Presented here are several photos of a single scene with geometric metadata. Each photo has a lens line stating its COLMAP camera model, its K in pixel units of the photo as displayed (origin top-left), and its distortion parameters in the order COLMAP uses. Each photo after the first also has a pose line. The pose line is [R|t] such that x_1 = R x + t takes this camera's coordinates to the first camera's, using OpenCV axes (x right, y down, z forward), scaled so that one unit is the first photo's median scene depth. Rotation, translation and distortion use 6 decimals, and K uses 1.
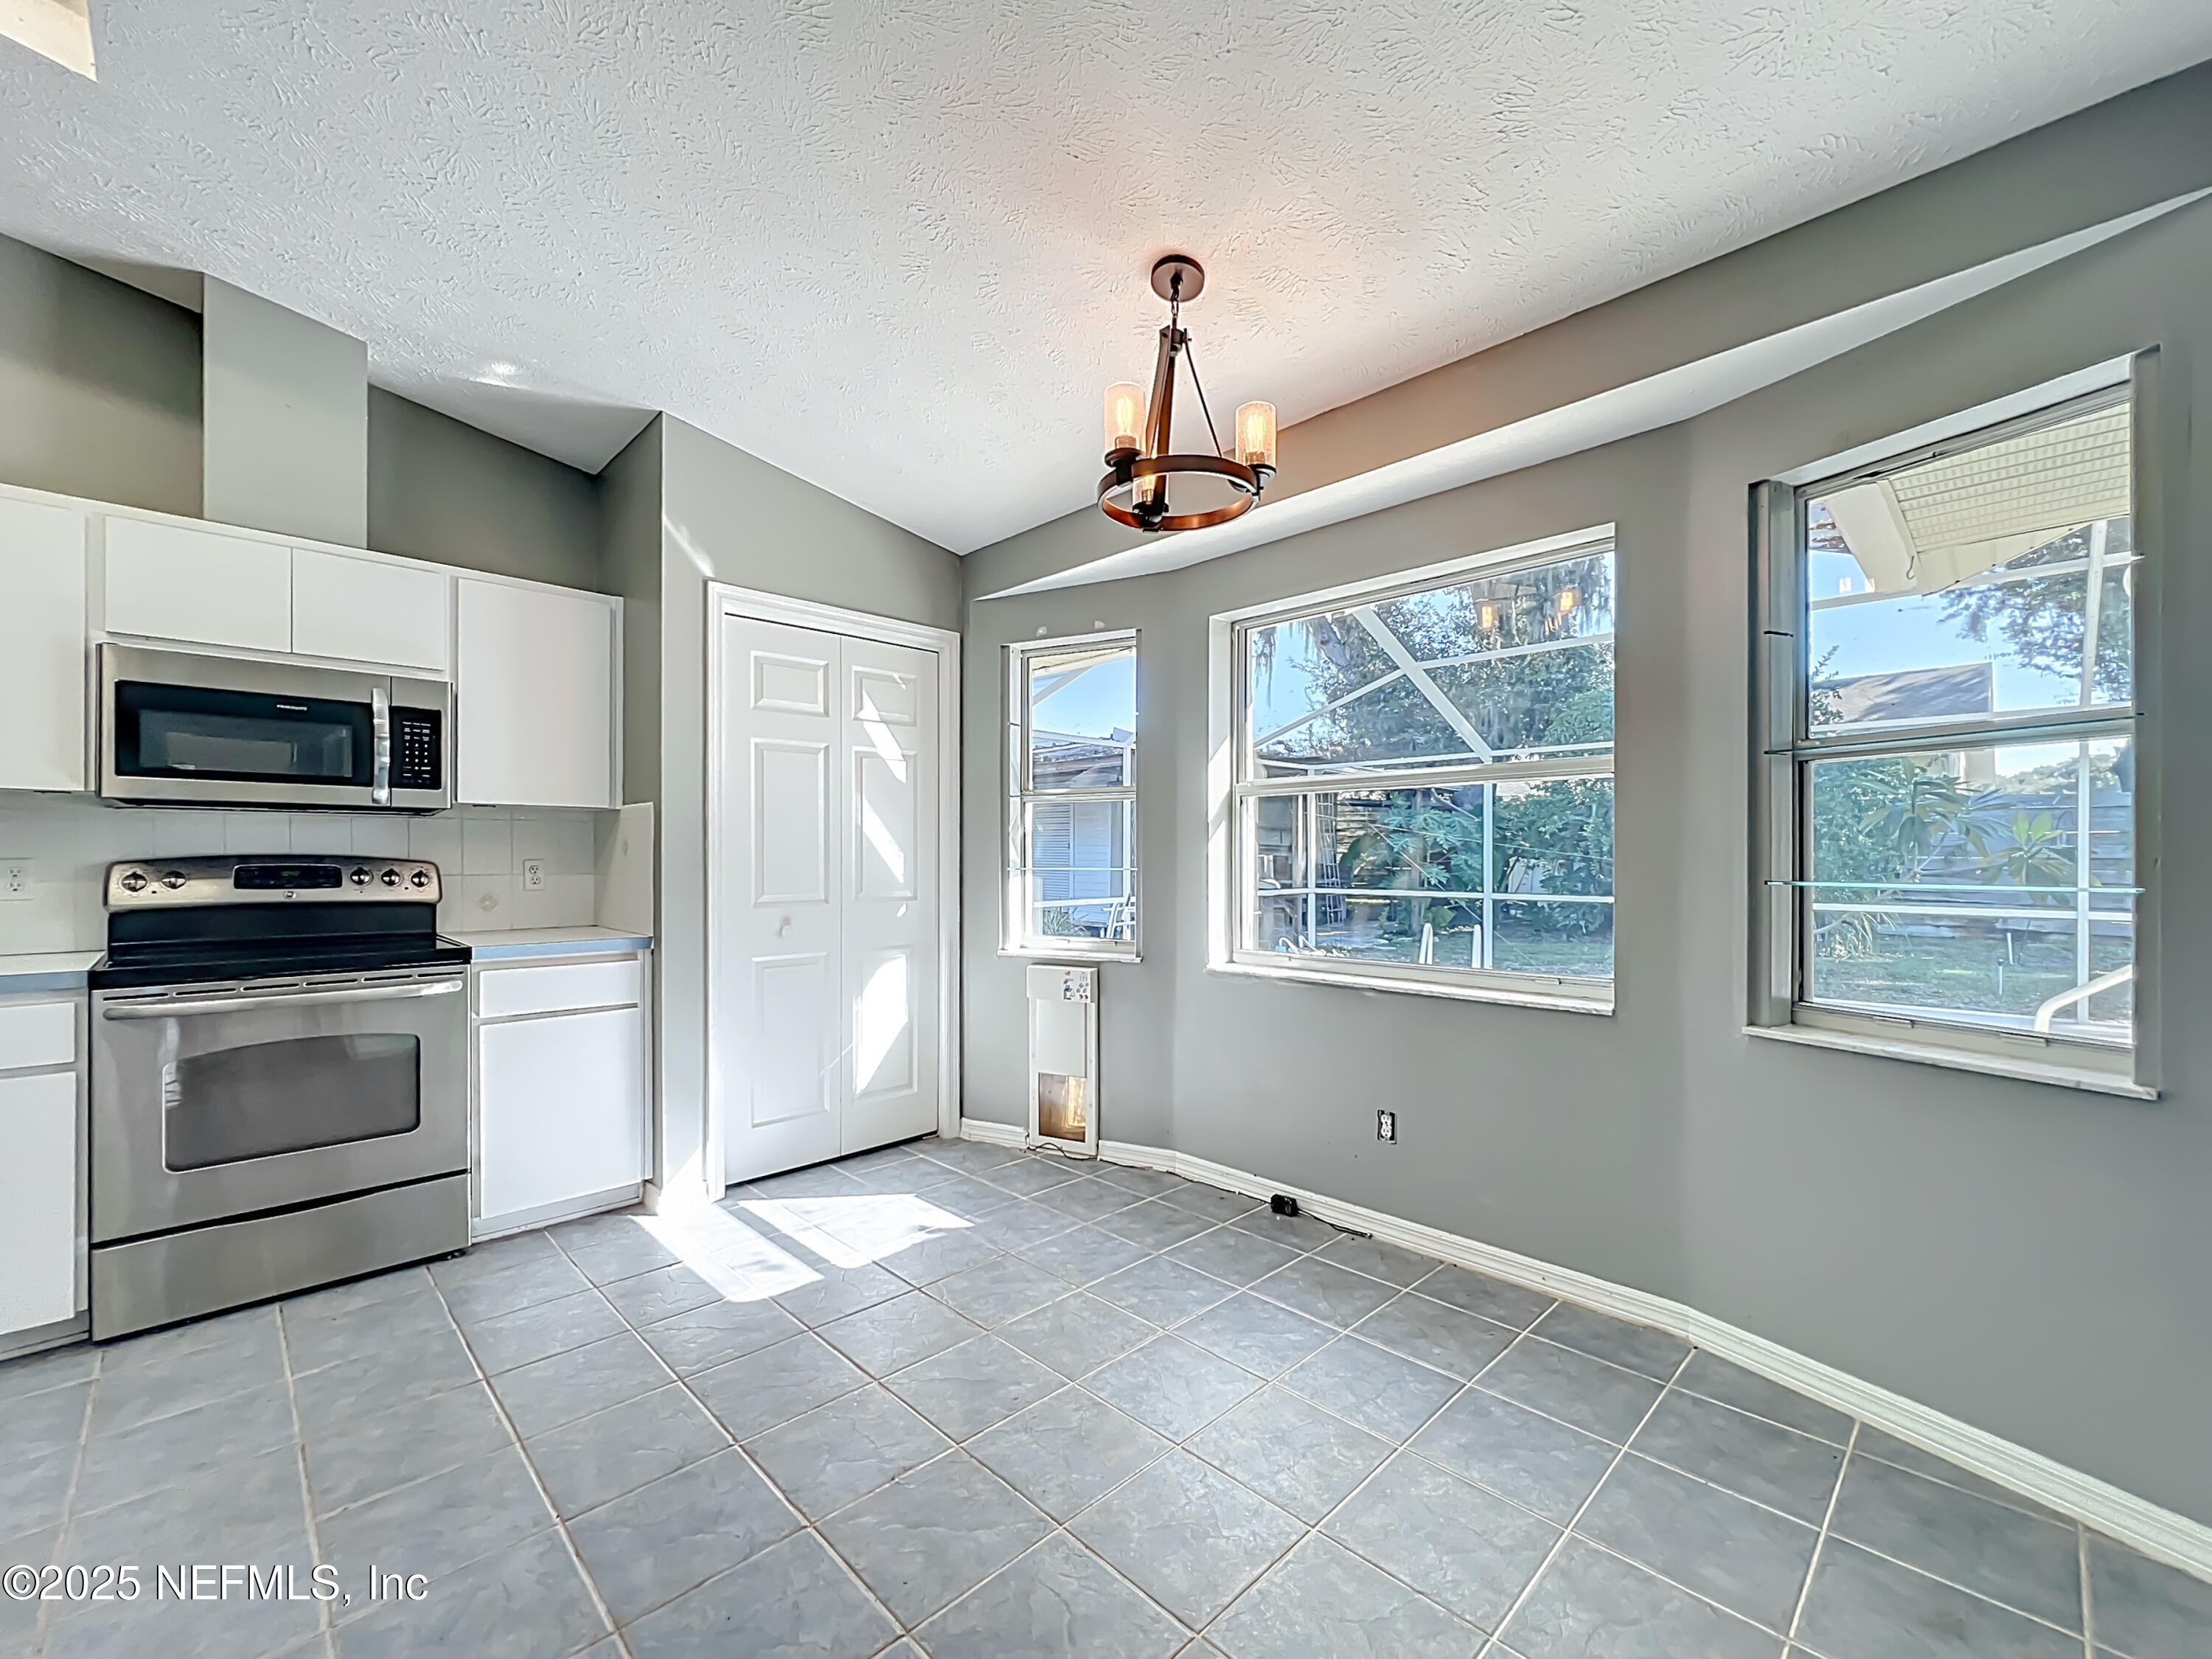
lens RADIAL K [[909.2, 0, 1106.3], [0, 909.2, 857.5], [0, 0, 1]] dist [0.000114, -0.000148]
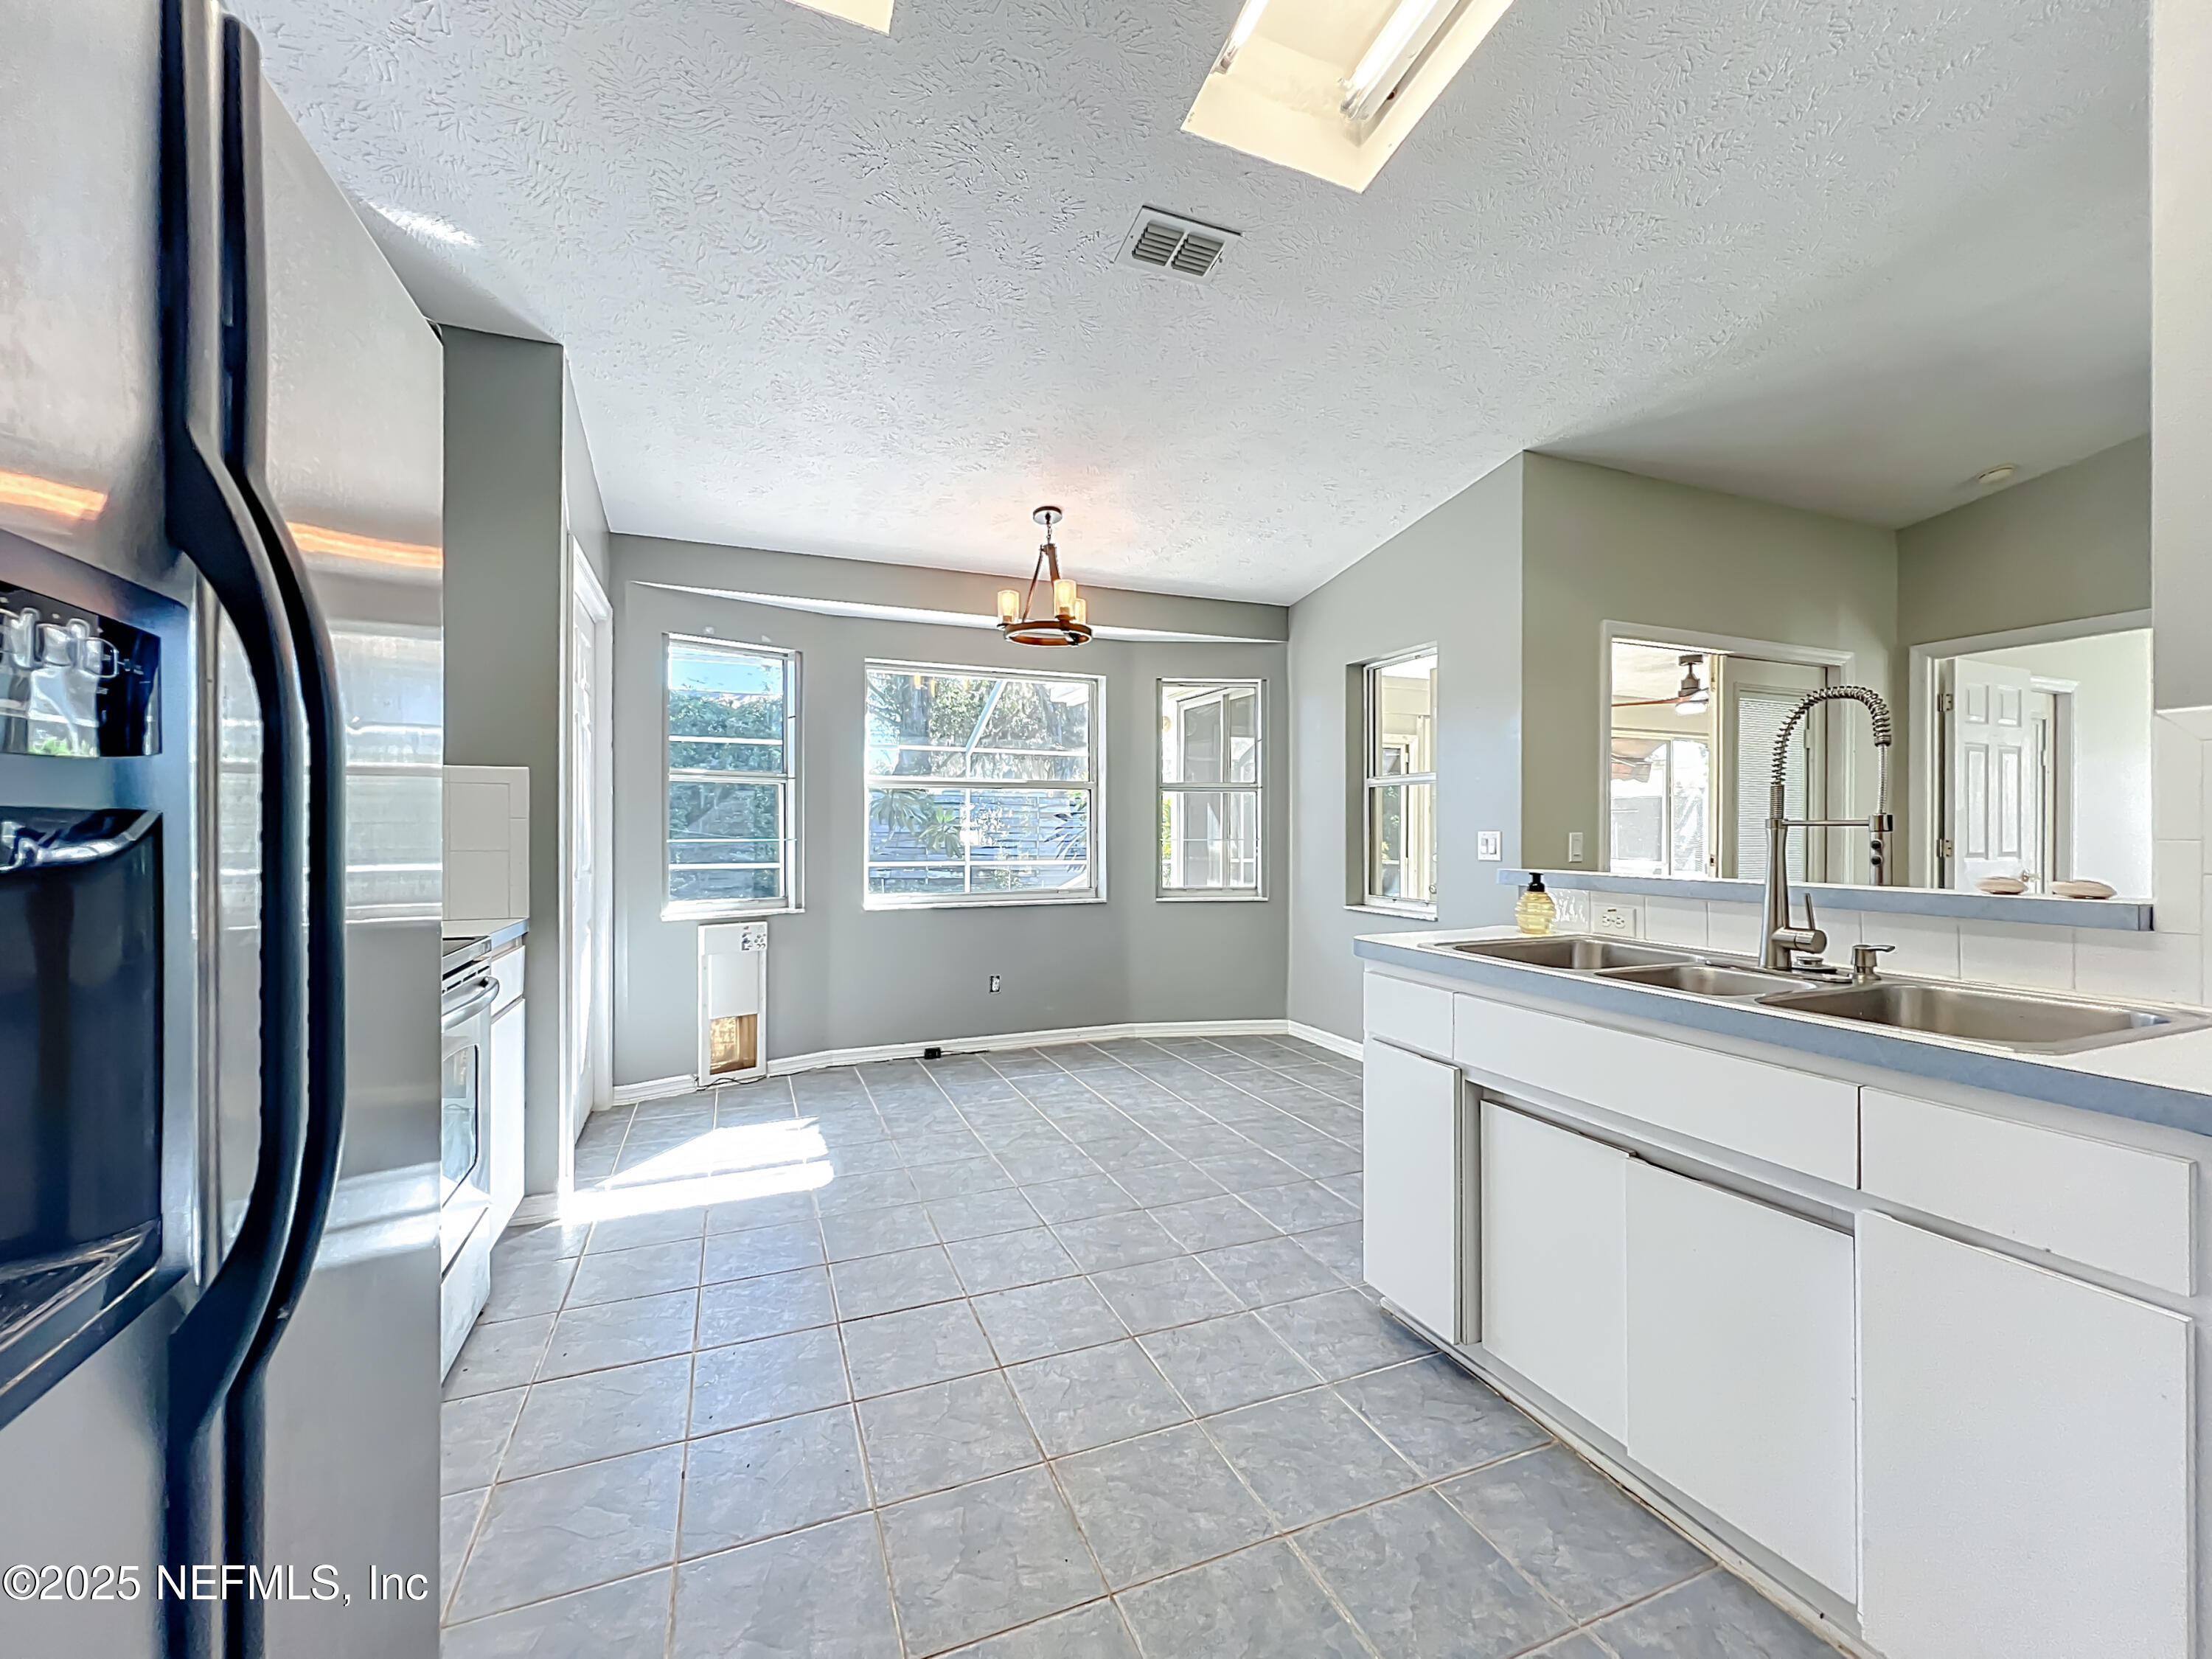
lens RADIAL K [[904.5, 0, 1101.9], [0, 904.5, 826.5], [0, 0, 1]] dist [0.000307, 0.000053]
pose [[0.382544, 0.001645, 0.923936, -1.183139], [0.001557, 0.999996, -0.002425, -0.001298], [-0.923936, 0.002366, 0.382540, 0.146548]]
